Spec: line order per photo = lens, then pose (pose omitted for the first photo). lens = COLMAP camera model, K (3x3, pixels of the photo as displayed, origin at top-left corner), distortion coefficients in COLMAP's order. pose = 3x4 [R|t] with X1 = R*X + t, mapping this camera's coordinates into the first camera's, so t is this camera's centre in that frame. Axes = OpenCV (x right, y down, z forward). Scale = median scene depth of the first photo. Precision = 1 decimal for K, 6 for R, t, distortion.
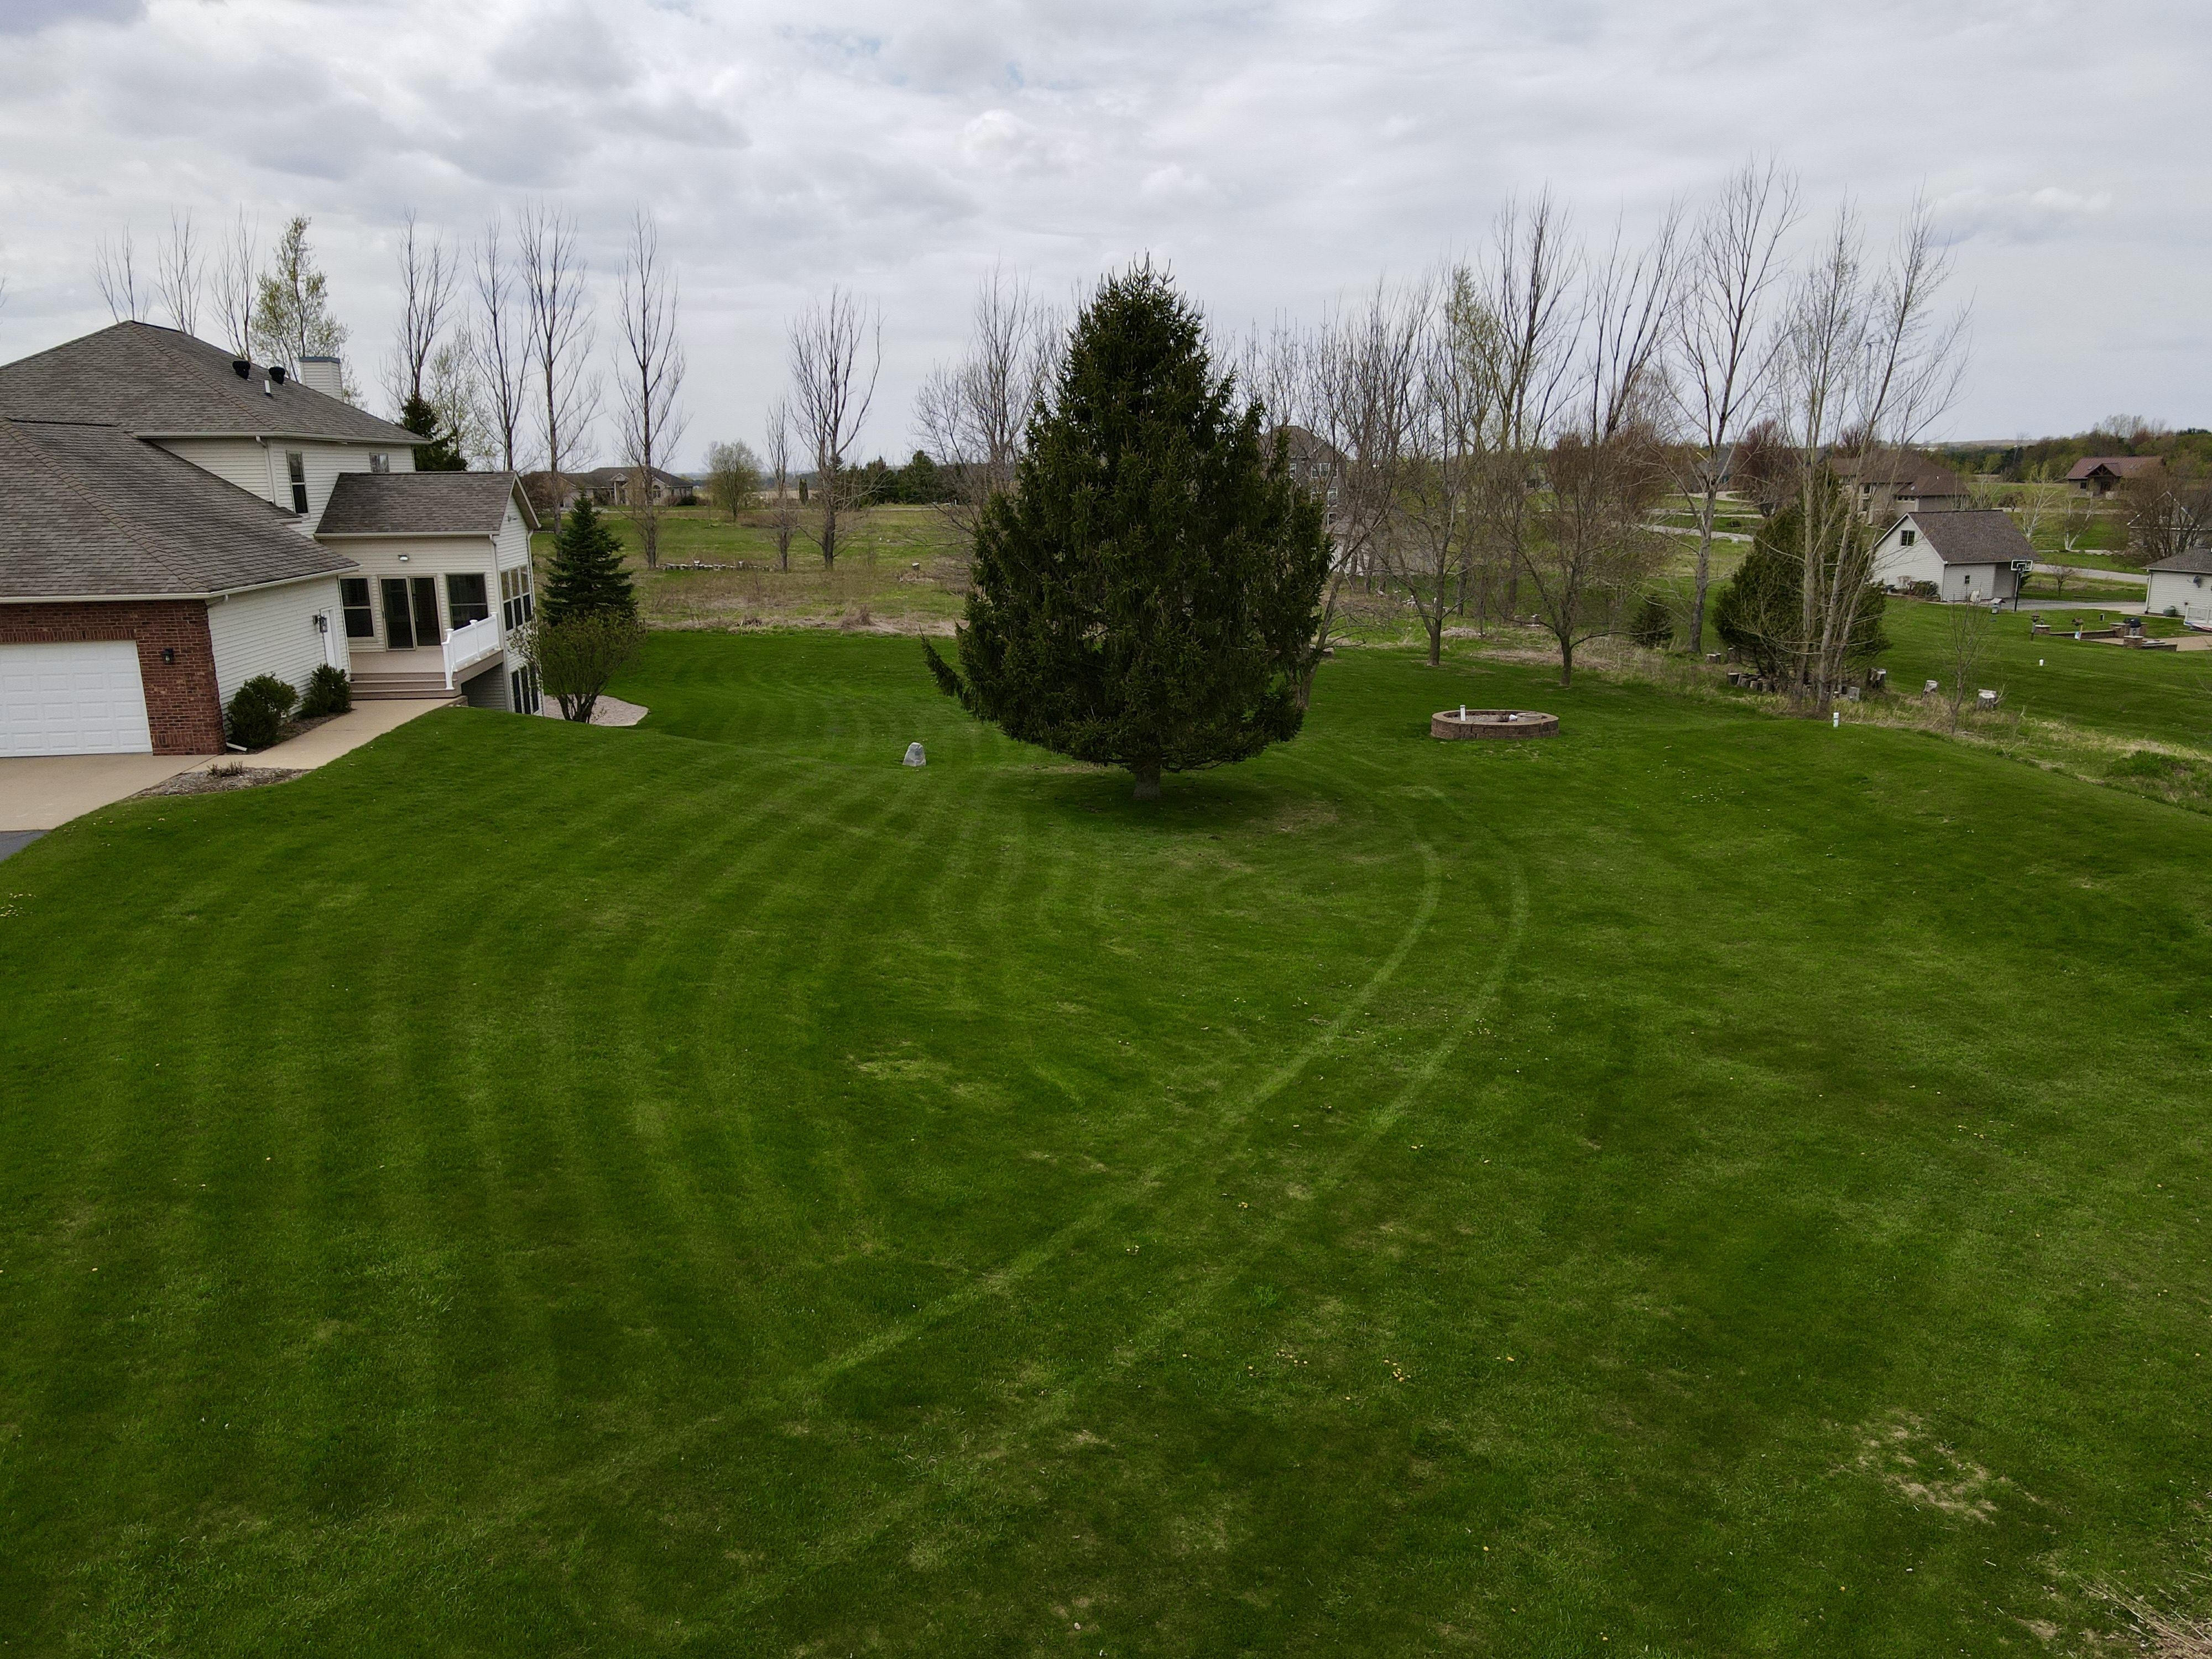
lens RADIAL K [[1624.5, 0, 1103.5], [0, 1624.5, 821.6], [0, 0, 1]] dist [0.011221, 0.008232]
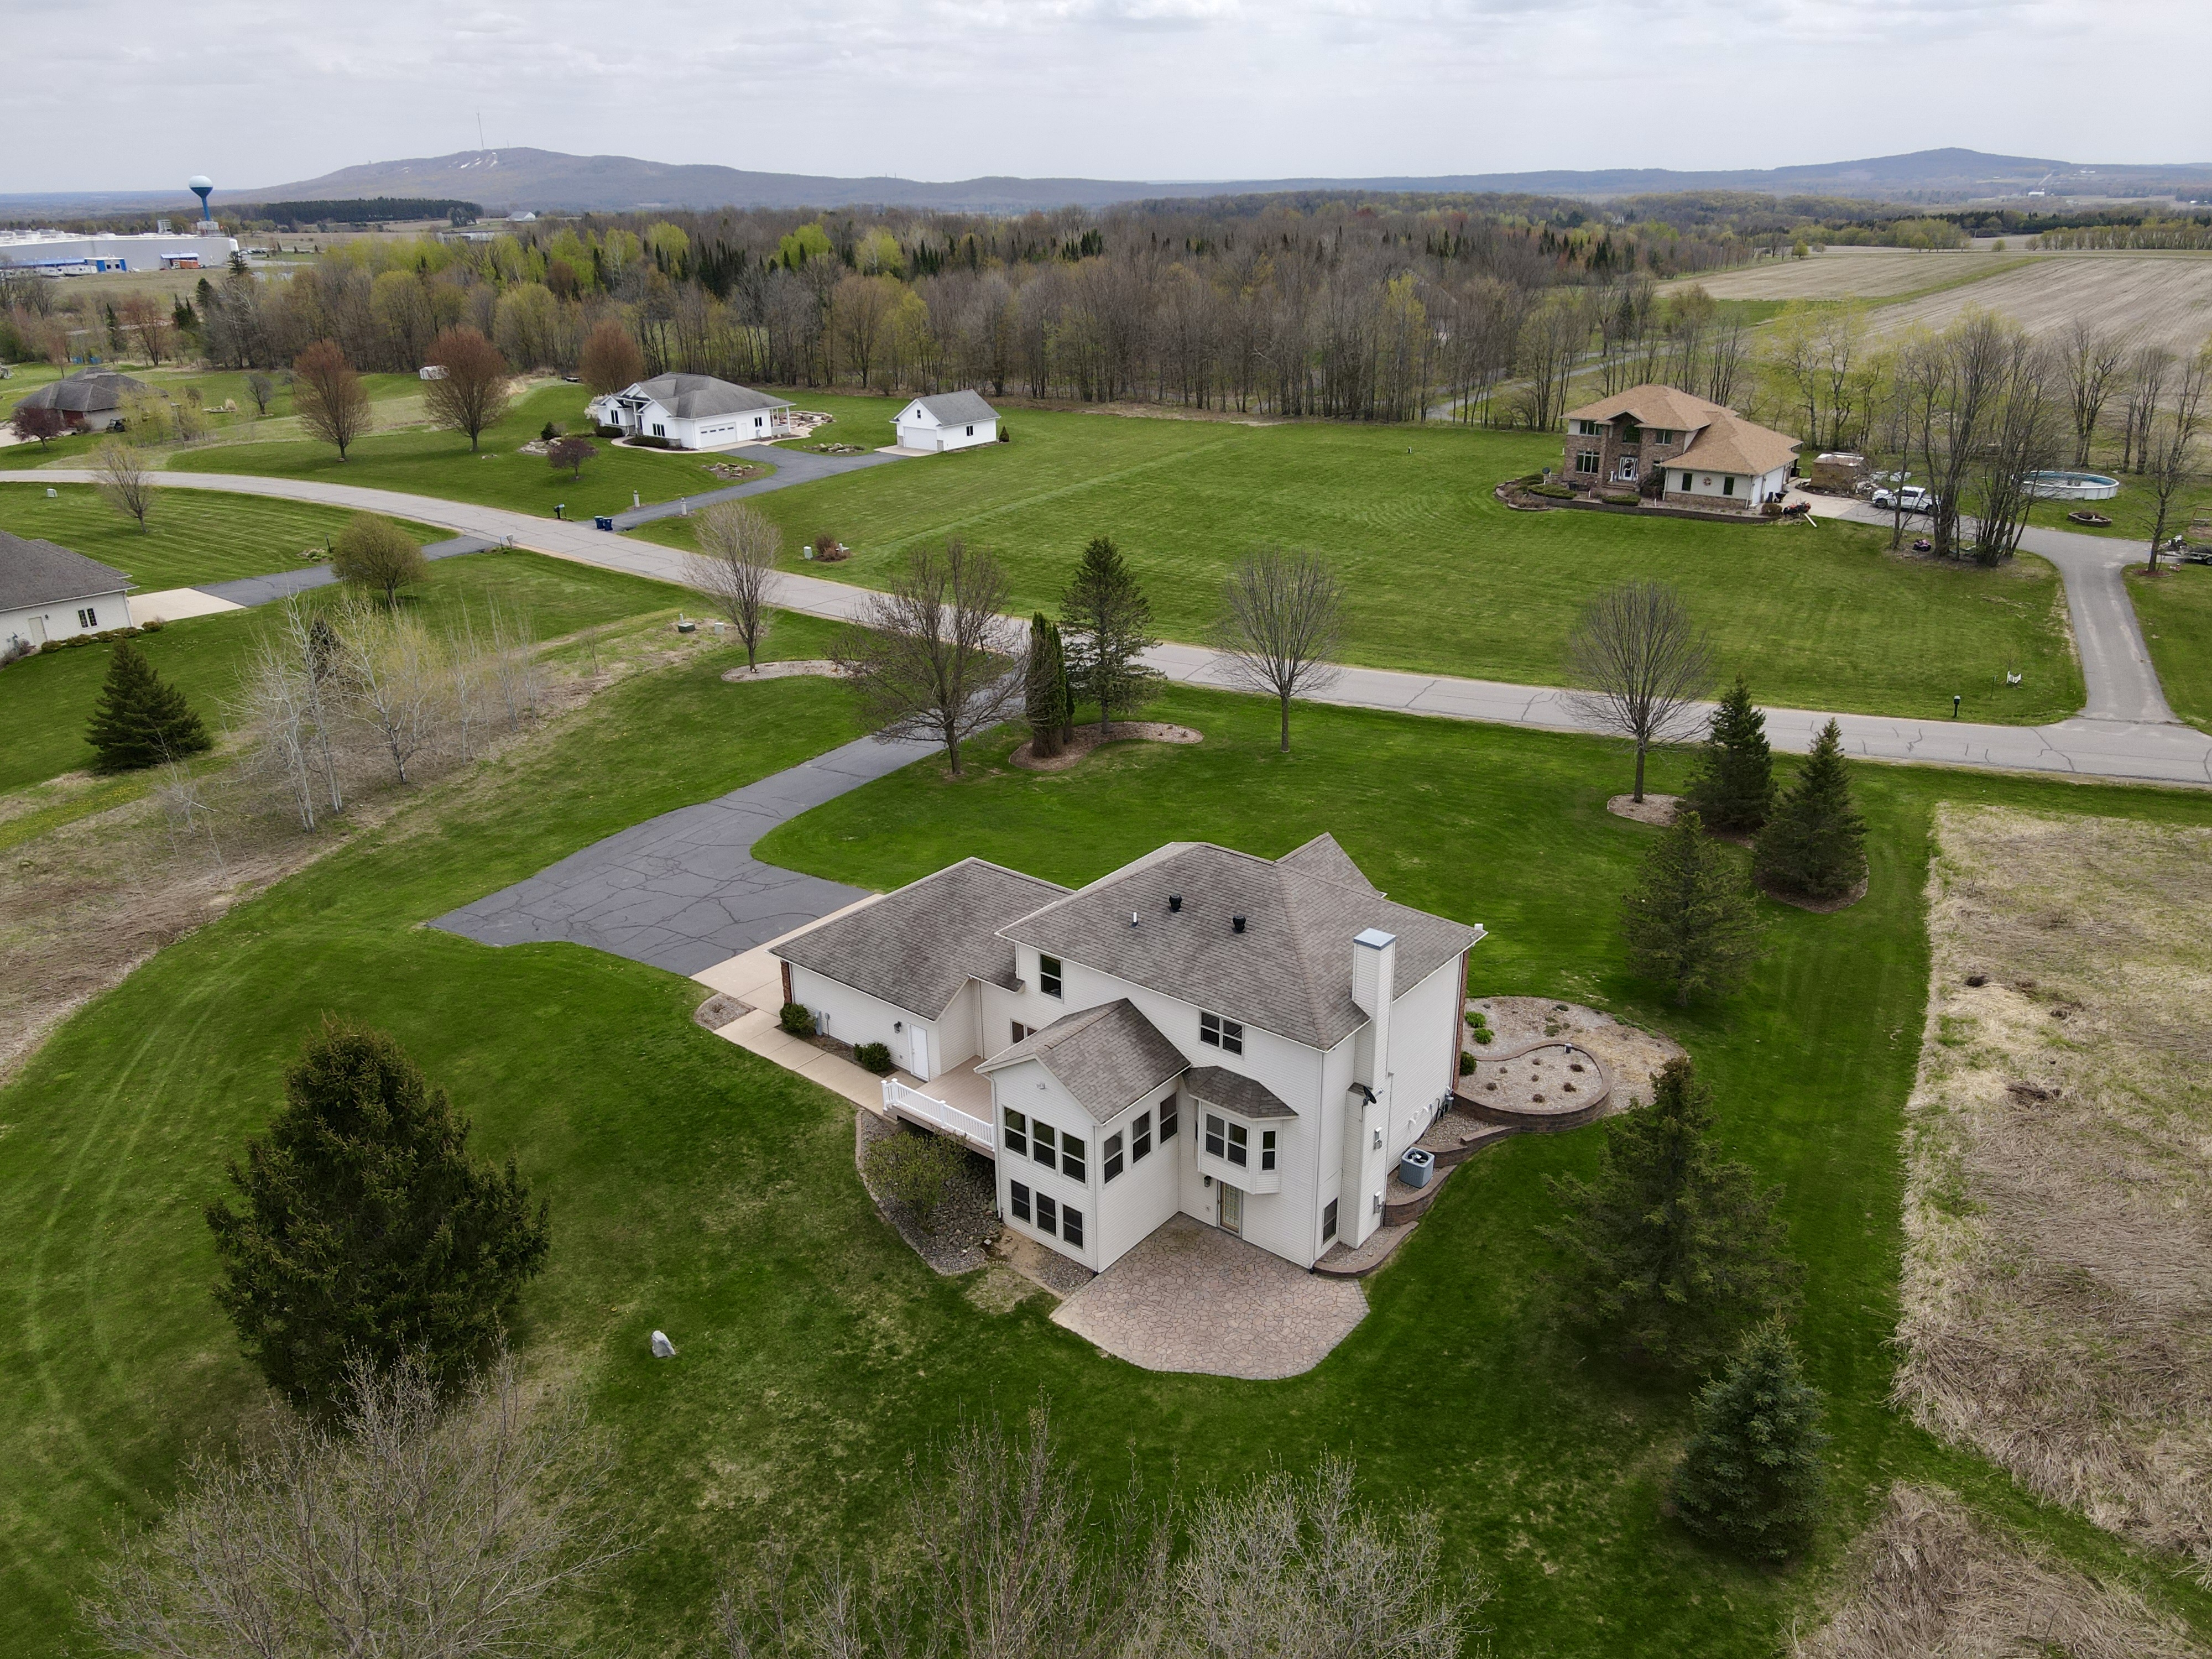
lens RADIAL K [[1624.5, 0, 1110.5], [0, 1624.5, 838.7], [0, 0, 1]] dist [0.011221, 0.008232]
pose [[-0.724889, 0.281743, -0.628615, 0.352954], [-0.128808, 0.841005, 0.525470, -1.264577], [0.676716, 0.461878, -0.573345, 2.181207]]
